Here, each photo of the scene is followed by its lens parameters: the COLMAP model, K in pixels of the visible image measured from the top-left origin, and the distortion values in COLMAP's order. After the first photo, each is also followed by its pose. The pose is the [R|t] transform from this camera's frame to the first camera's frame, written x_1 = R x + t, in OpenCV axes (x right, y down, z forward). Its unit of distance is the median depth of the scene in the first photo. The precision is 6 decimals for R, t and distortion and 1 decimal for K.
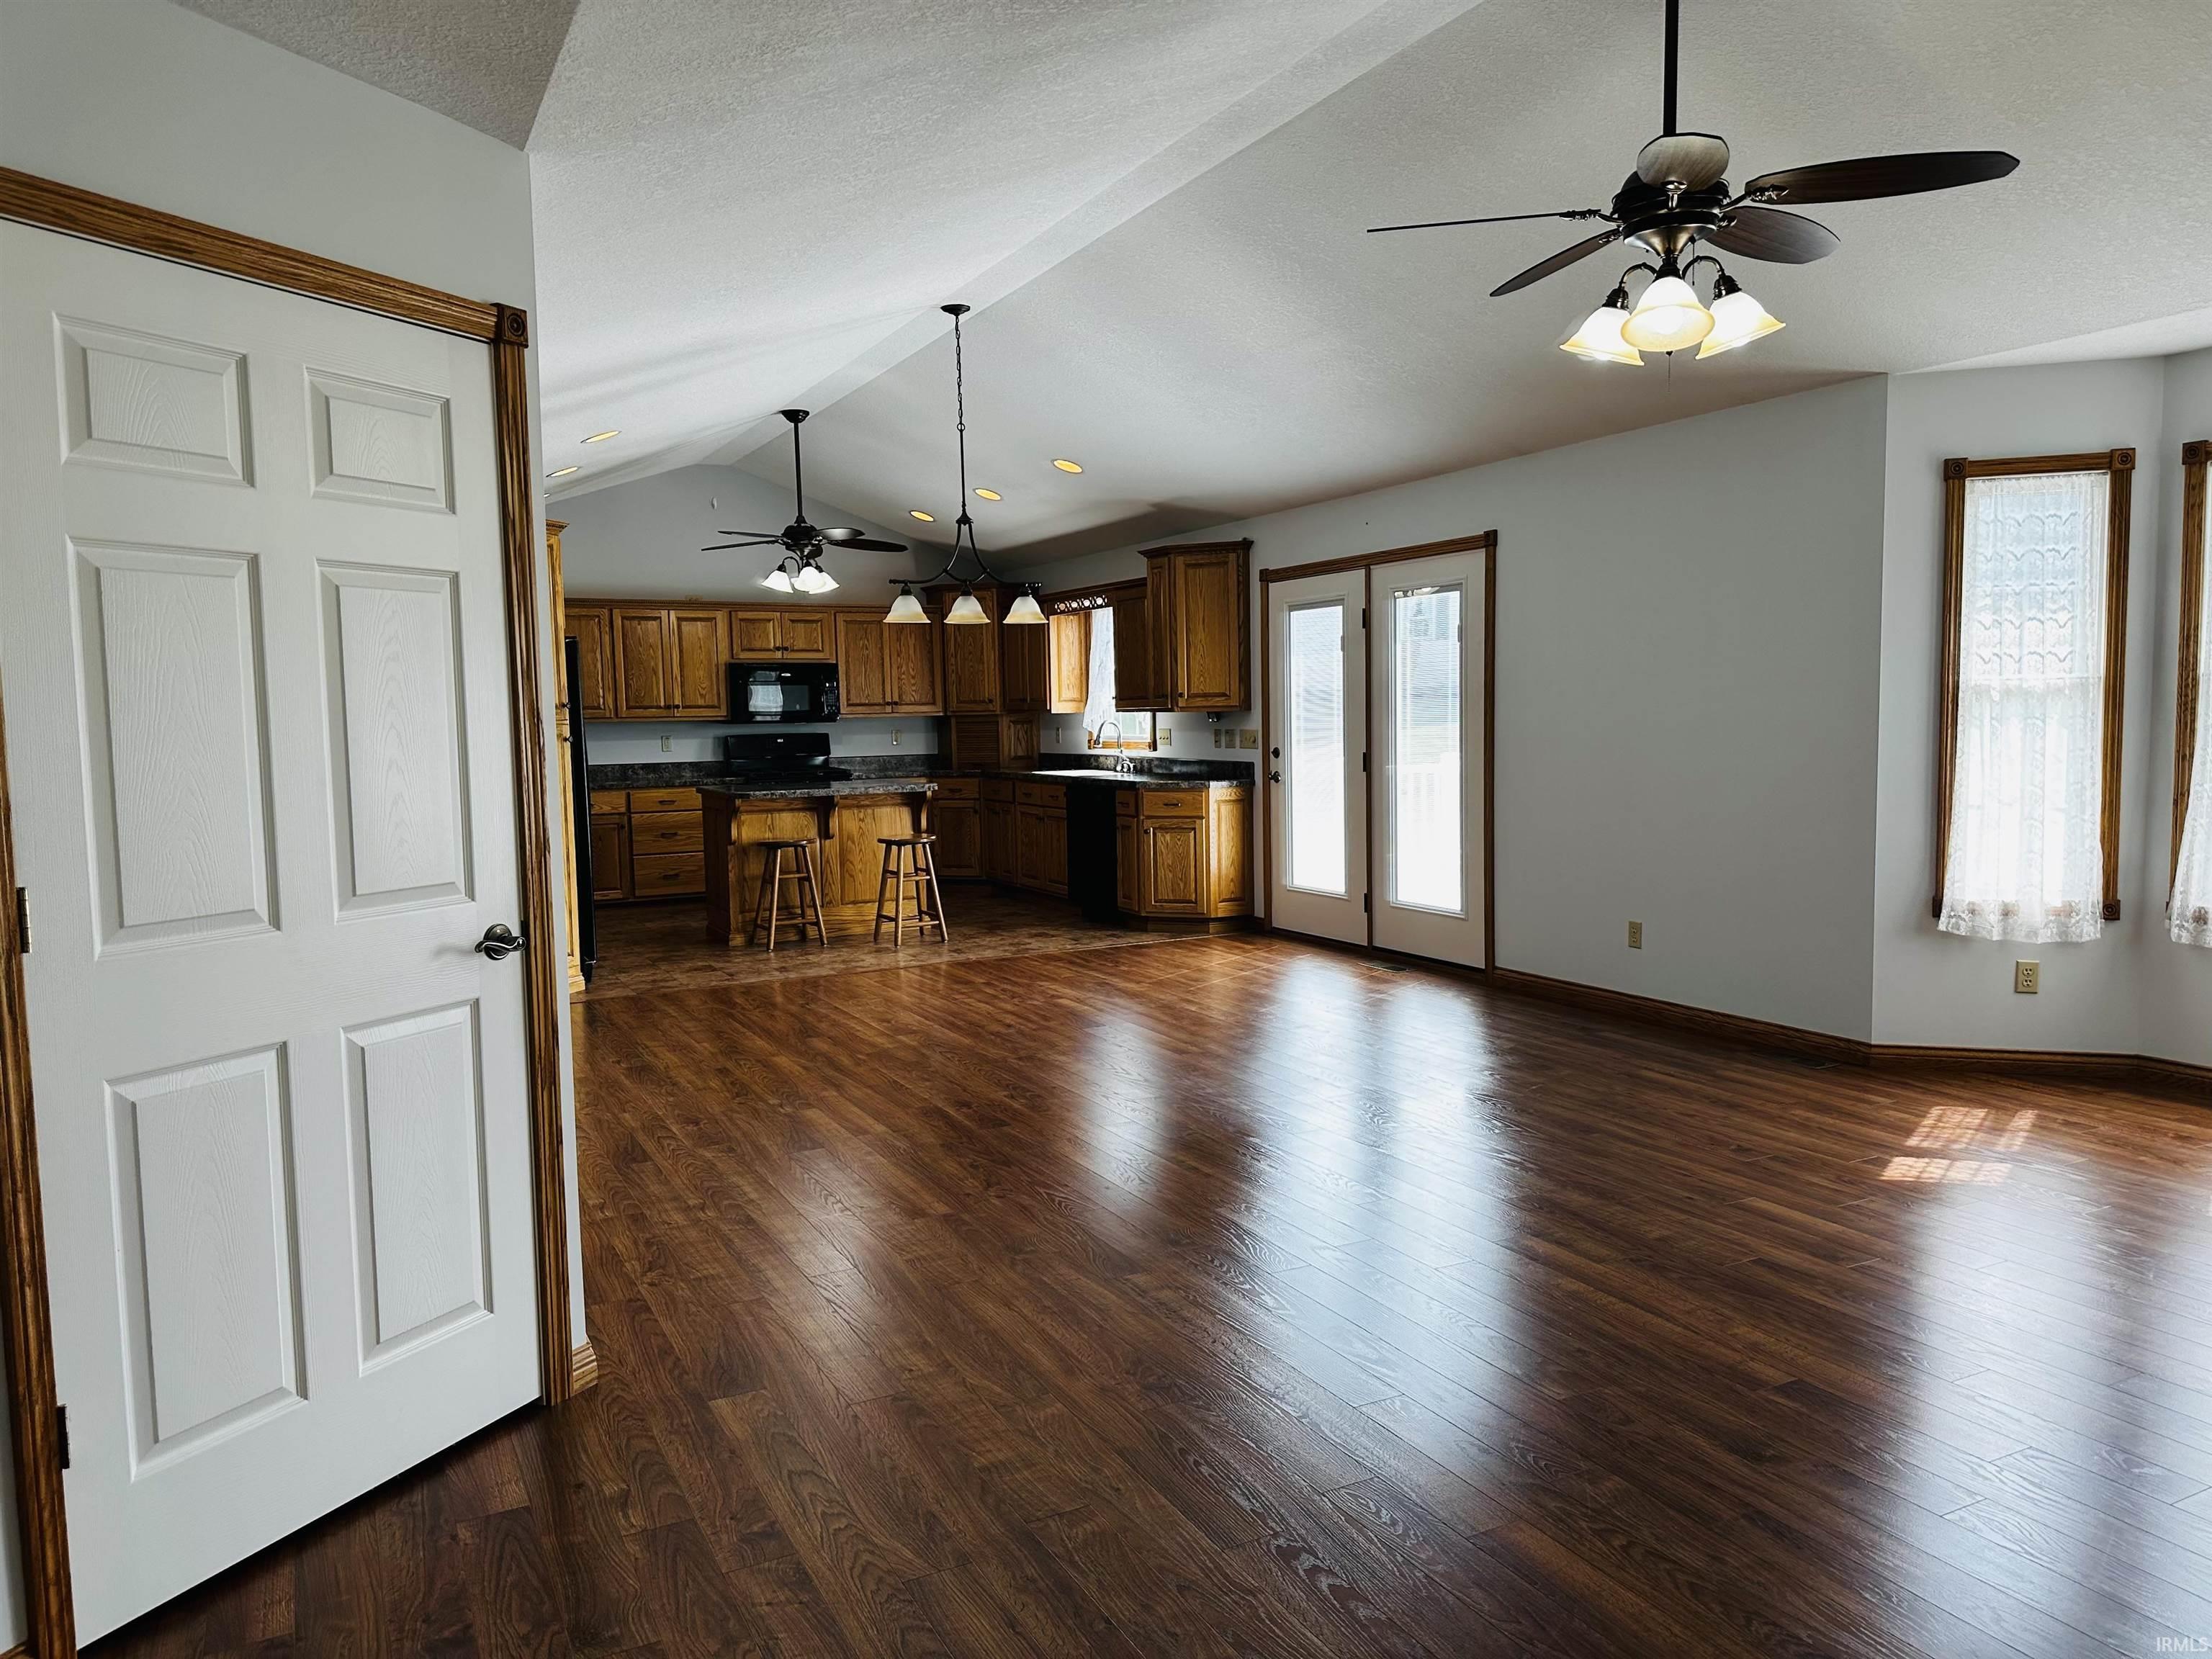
lens RADIAL K [[1557.6, 0, 1113.0], [0, 1557.6, 816.9], [0, 0, 1]] dist [0.039296, -0.055315]
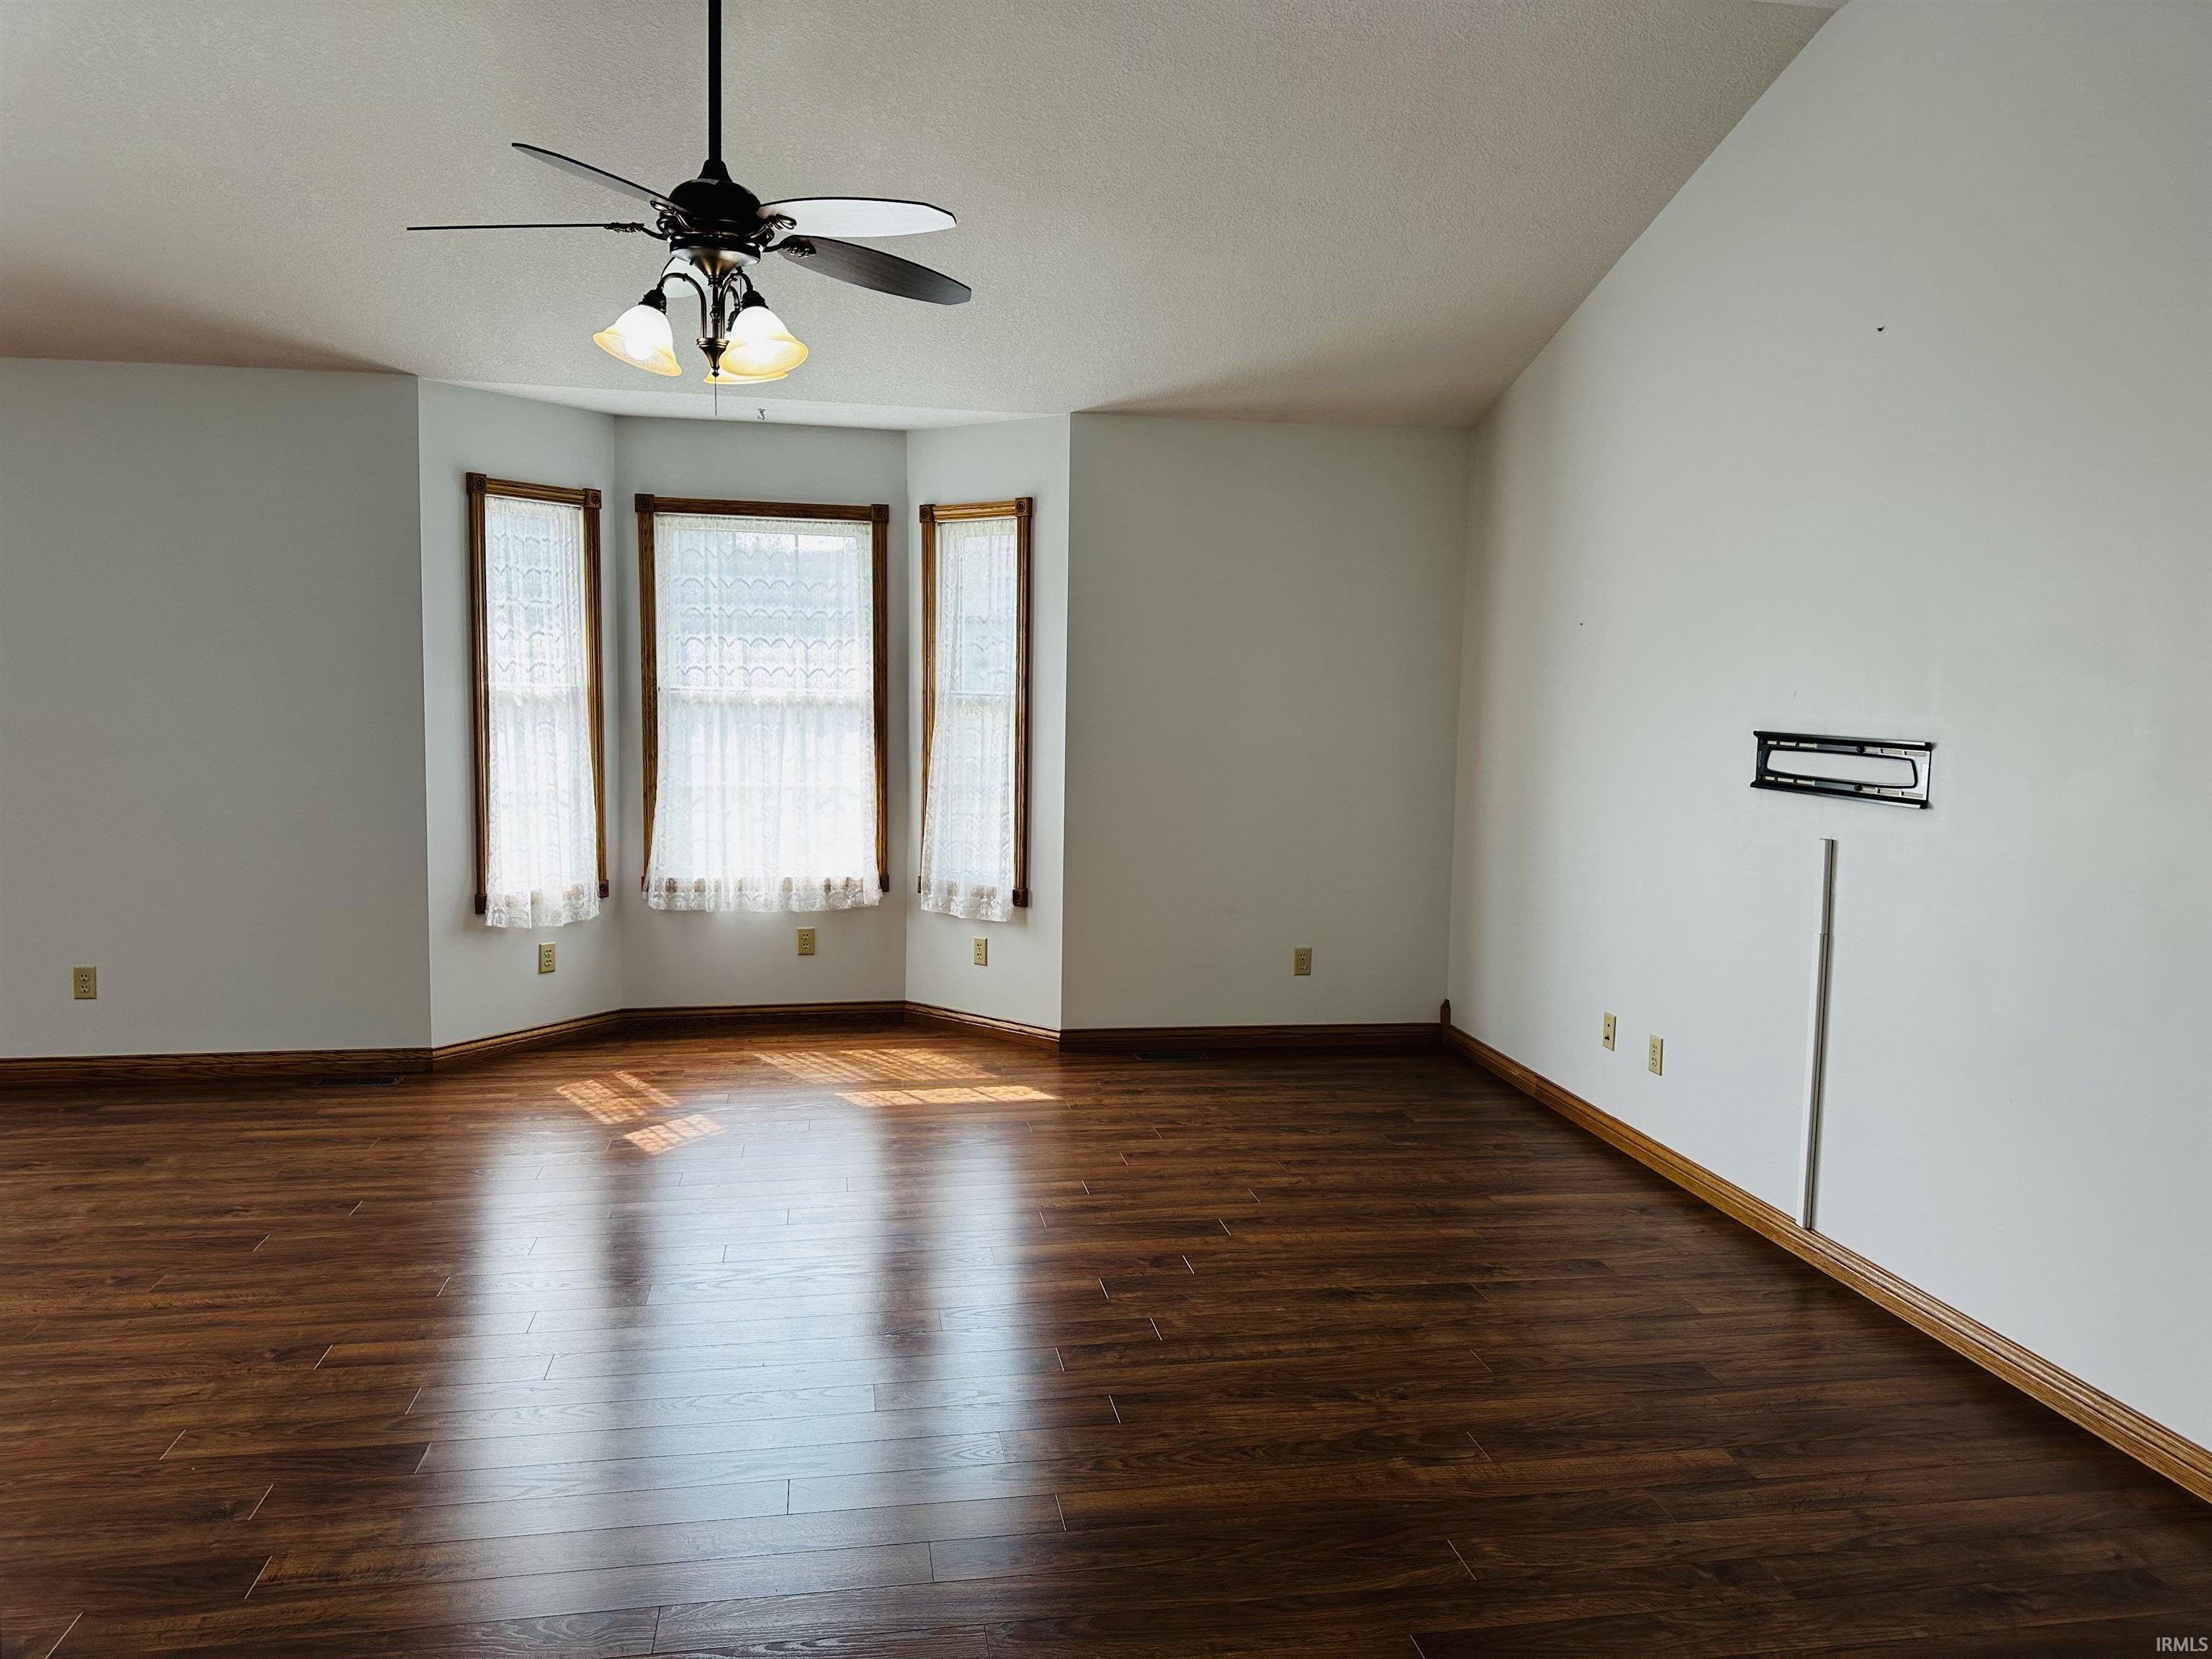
lens RADIAL K [[1538.0, 0, 1110.0], [0, 1538.0, 838.2], [0, 0, 1]] dist [0.042619, -0.050070]
pose [[0.288850, -0.075143, 0.954421, -0.382970], [0.045530, 0.996865, 0.064705, -0.038899], [-0.956291, 0.024764, 0.291366, 0.342217]]
